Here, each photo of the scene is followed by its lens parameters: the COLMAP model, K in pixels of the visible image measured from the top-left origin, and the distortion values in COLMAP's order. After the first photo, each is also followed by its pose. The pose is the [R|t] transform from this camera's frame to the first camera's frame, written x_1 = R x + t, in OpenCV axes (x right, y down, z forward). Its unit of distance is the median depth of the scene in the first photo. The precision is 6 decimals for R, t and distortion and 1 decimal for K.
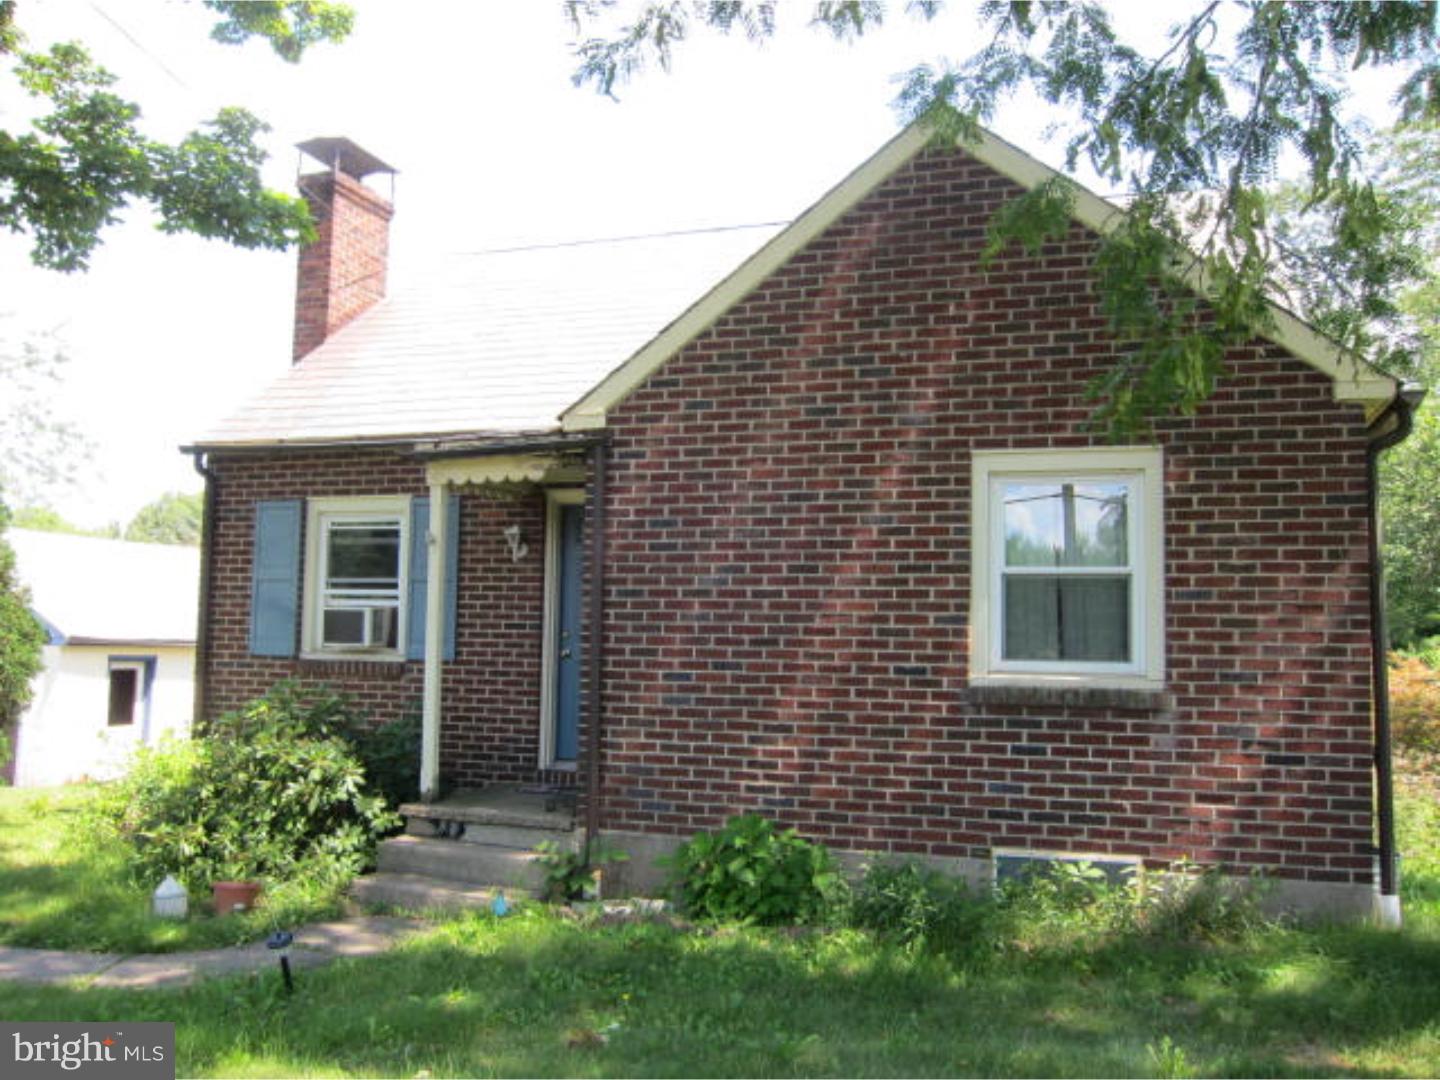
lens RADIAL K [[1196.1, 0, 720.7], [0, 1196.1, 544.9], [0, 0, 1]] dist [-0.065613, 0.030583]
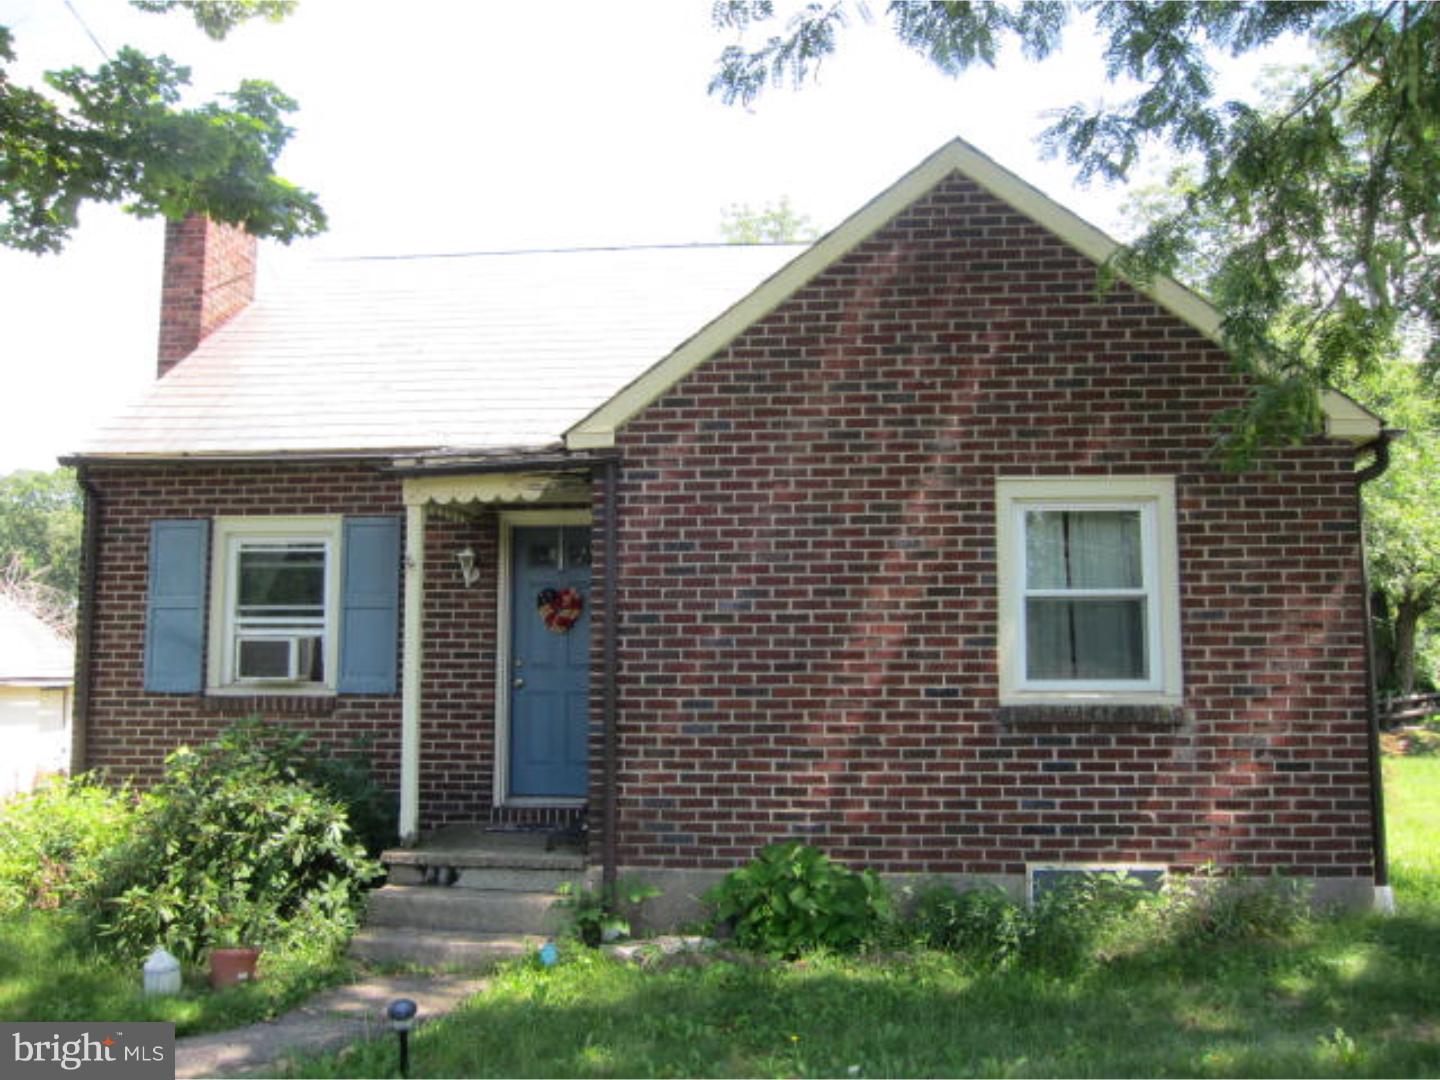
lens RADIAL K [[1196.1, 0, 720.7], [0, 1196.1, 544.9], [0, 0, 1]] dist [-0.065613, 0.030583]
pose [[0.975170, 0.004825, 0.221407, -0.242698], [0.000059, 0.999757, -0.022045, 0.002270], [-0.221459, 0.021510, 0.974932, 0.048778]]
